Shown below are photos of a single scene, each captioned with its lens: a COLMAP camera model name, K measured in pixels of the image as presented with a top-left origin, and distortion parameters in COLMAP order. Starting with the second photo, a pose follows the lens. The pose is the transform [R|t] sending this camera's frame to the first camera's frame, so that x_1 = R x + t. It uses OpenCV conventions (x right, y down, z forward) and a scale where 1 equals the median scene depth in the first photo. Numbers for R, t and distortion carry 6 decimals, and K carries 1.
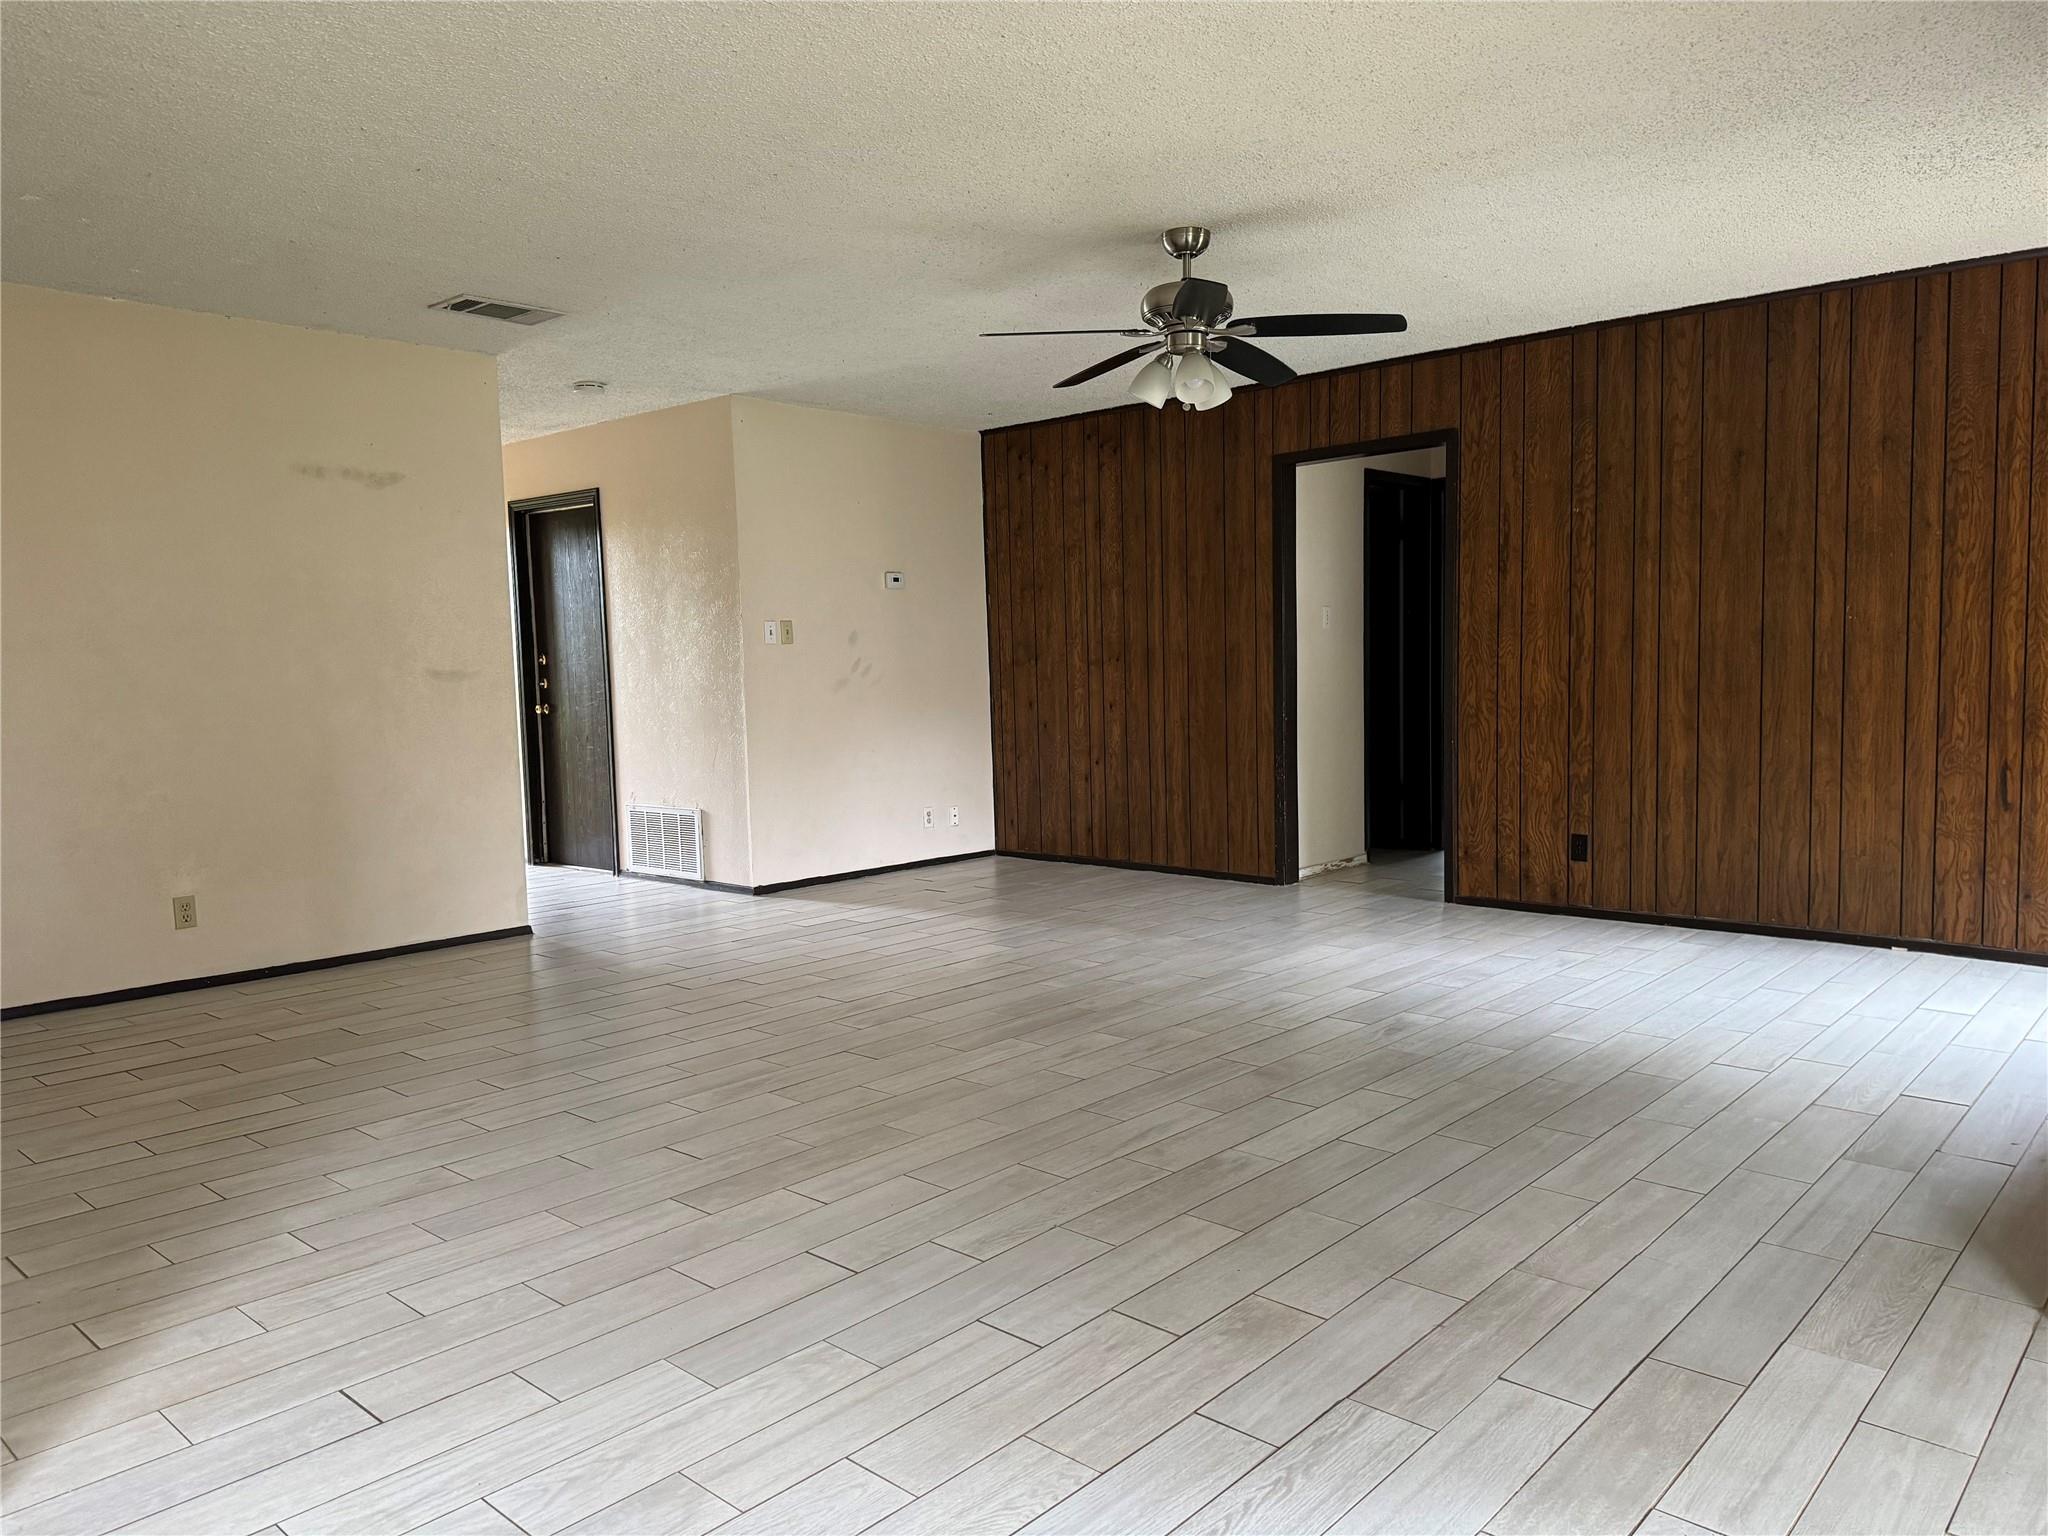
lens RADIAL K [[1419.3, 0, 1016.3], [0, 1419.3, 771.2], [0, 0, 1]] dist [0.072404, -0.086283]
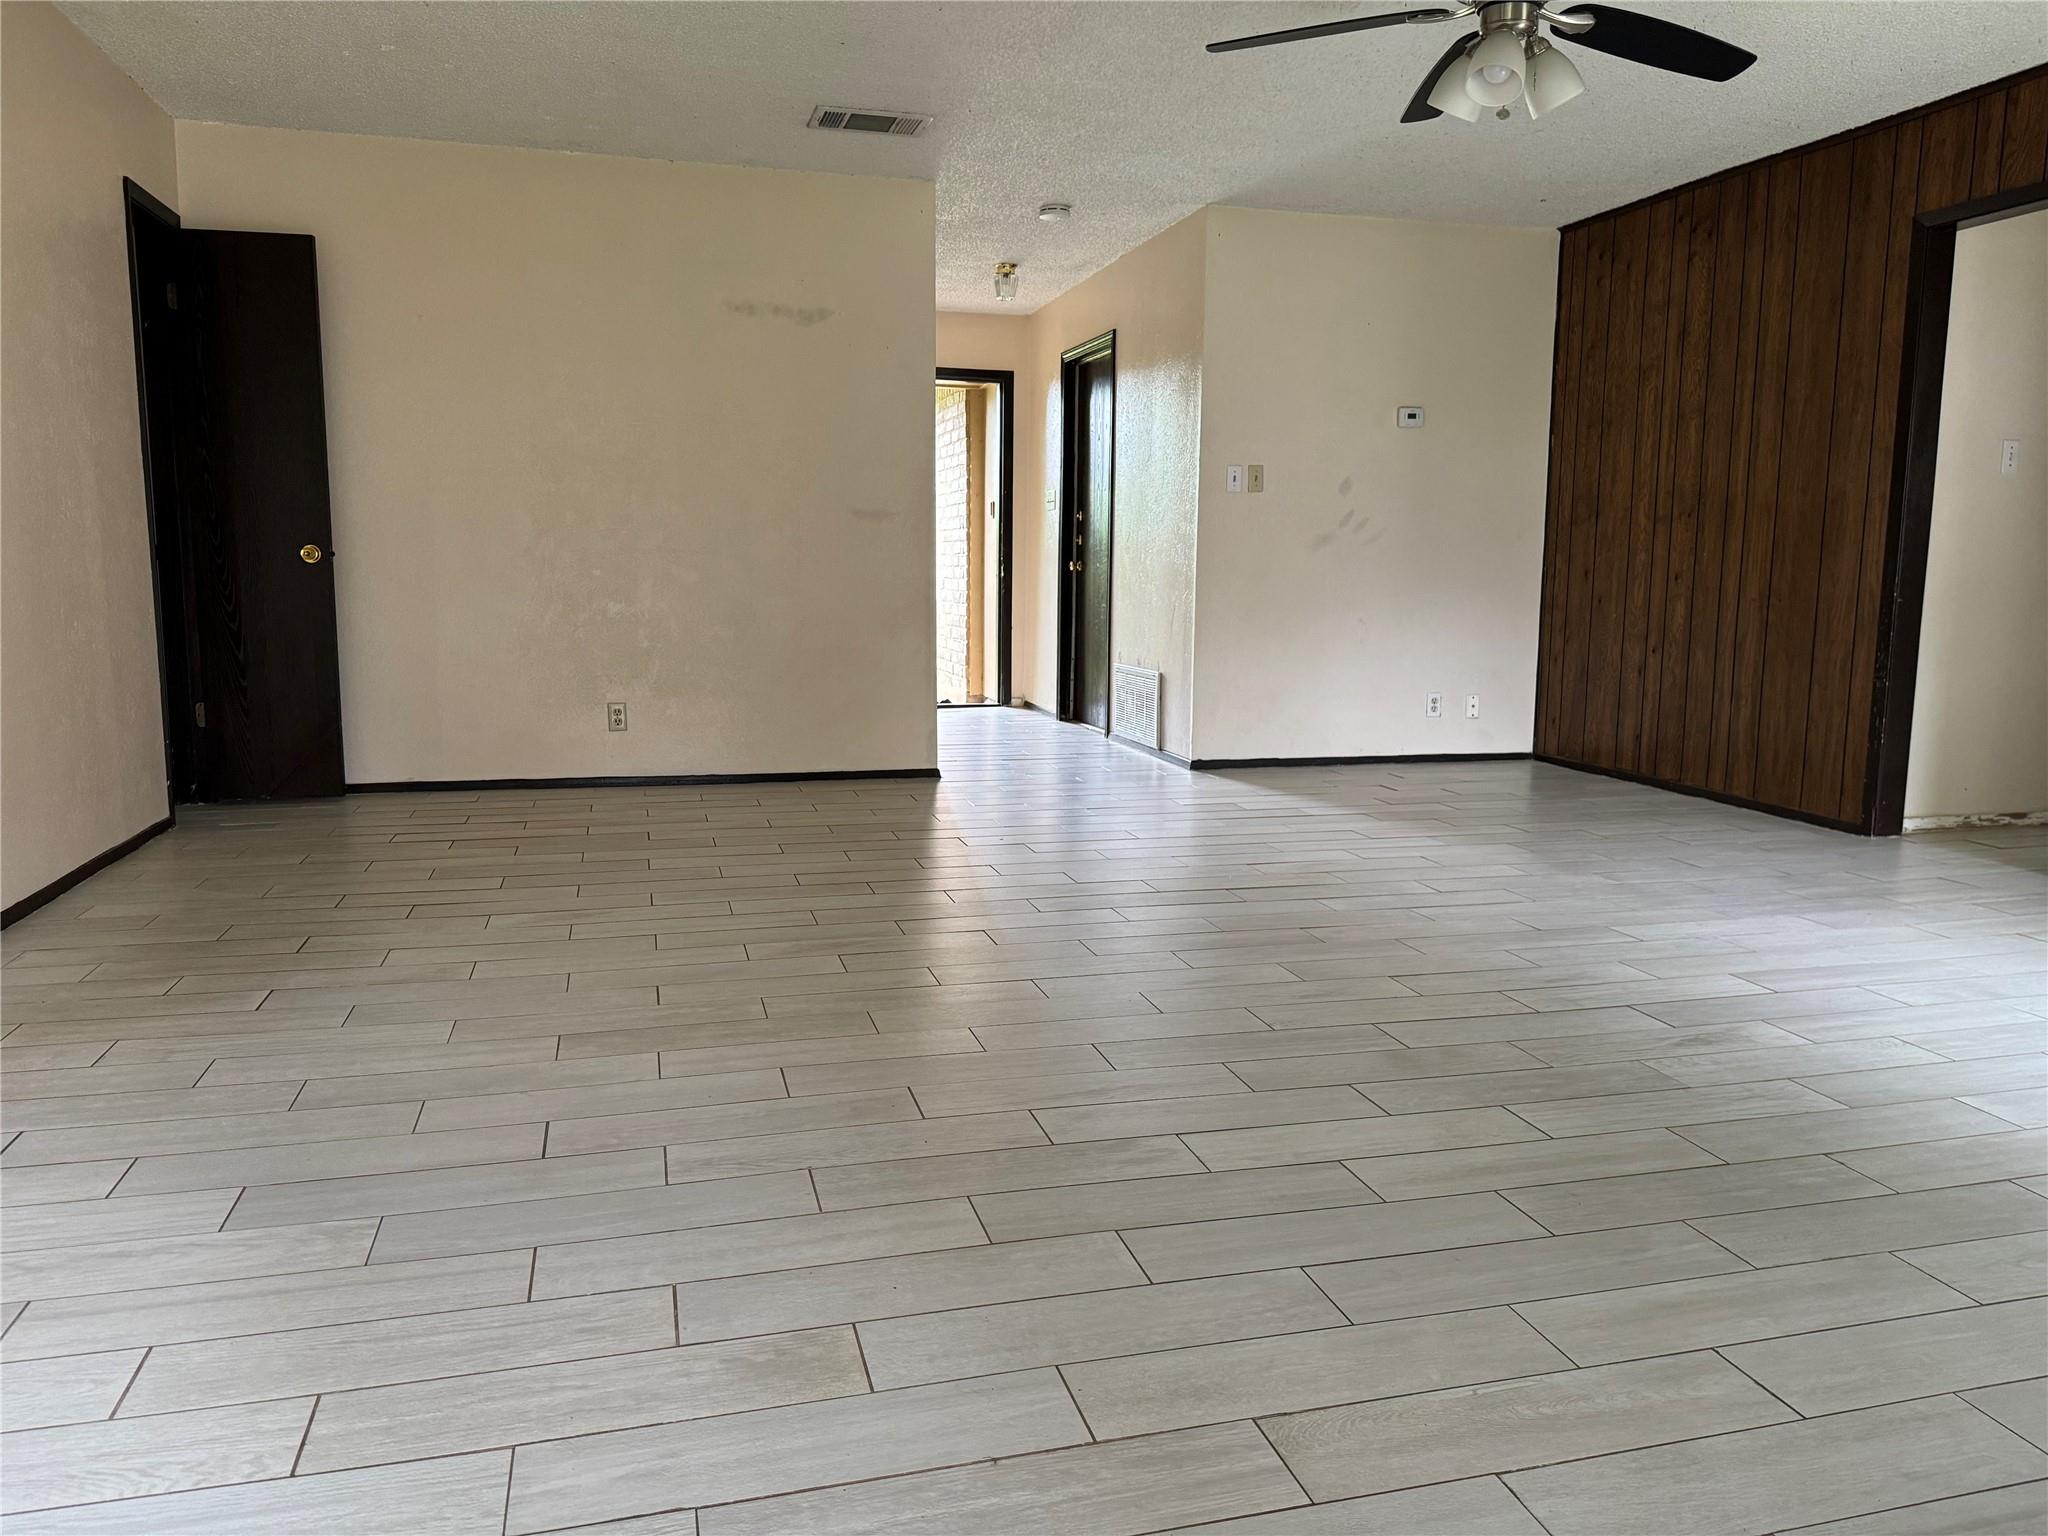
lens RADIAL K [[1419.3, 0, 1025.4], [0, 1419.3, 771.4], [0, 0, 1]] dist [0.072404, -0.086283]
pose [[0.843459, 0.108841, -0.526052, 0.281729], [-0.068607, 0.993066, 0.095463, 0.011824], [0.532794, -0.044428, 0.845078, 0.227535]]
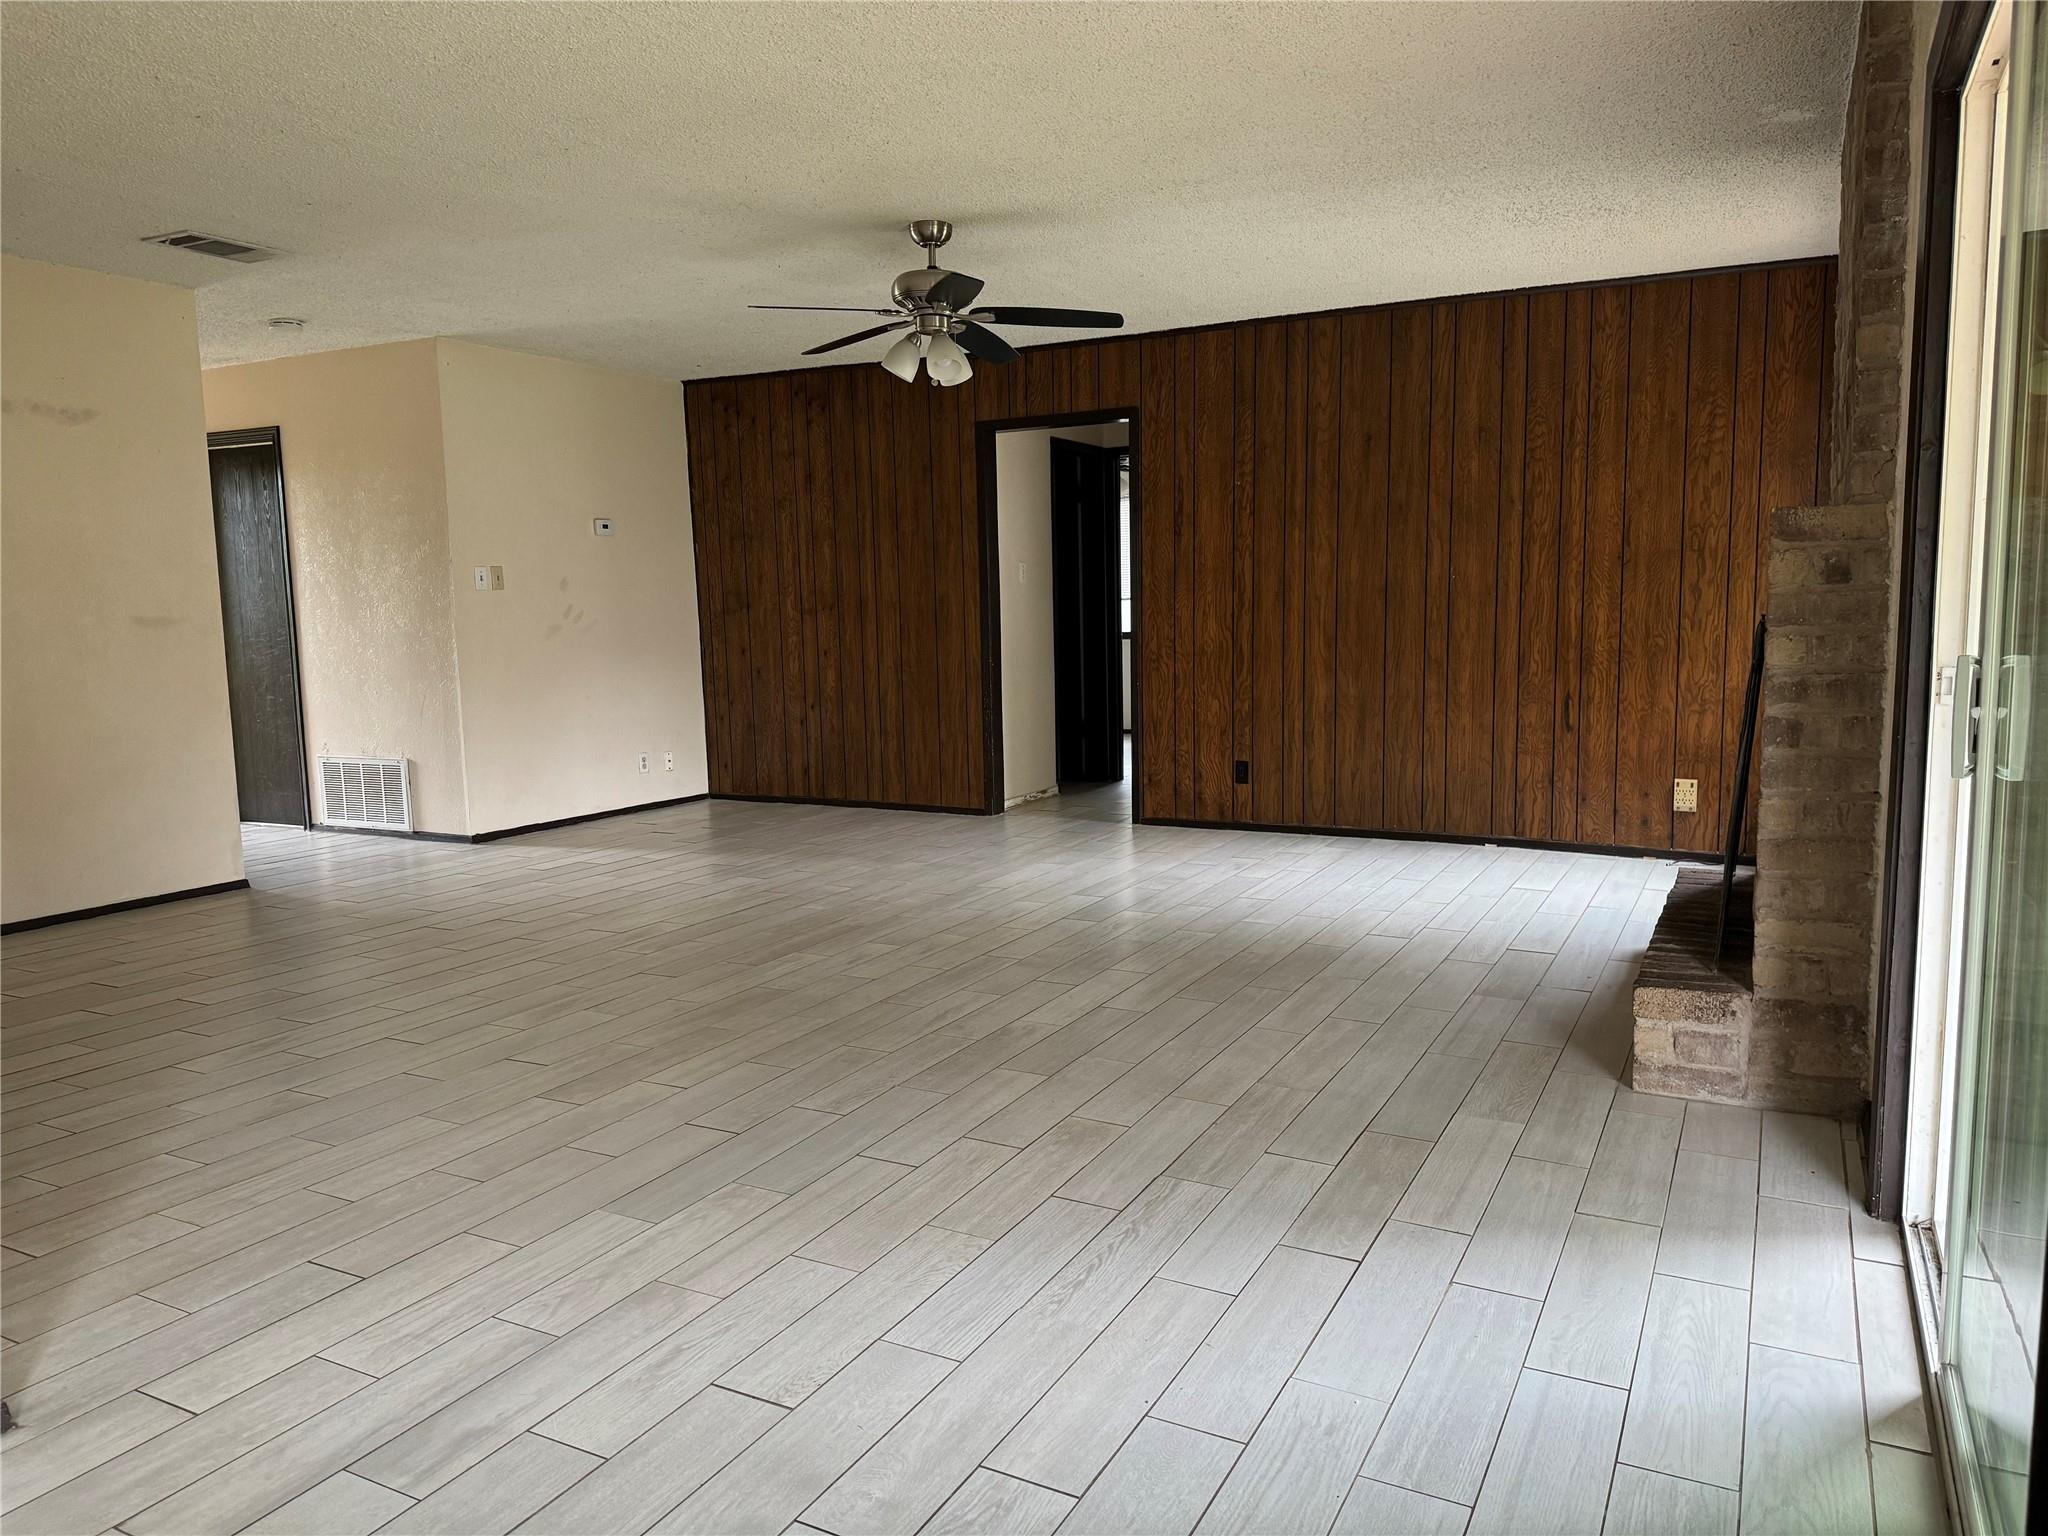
lens RADIAL K [[1419.3, 0, 1014.6], [0, 1419.3, 761.1], [0, 0, 1]] dist [0.072404, -0.086283]
pose [[0.968640, -0.023386, 0.247365, -0.089361], [0.016480, 0.999416, 0.029950, 0.007738], [-0.247921, -0.024935, 0.968459, -0.090554]]
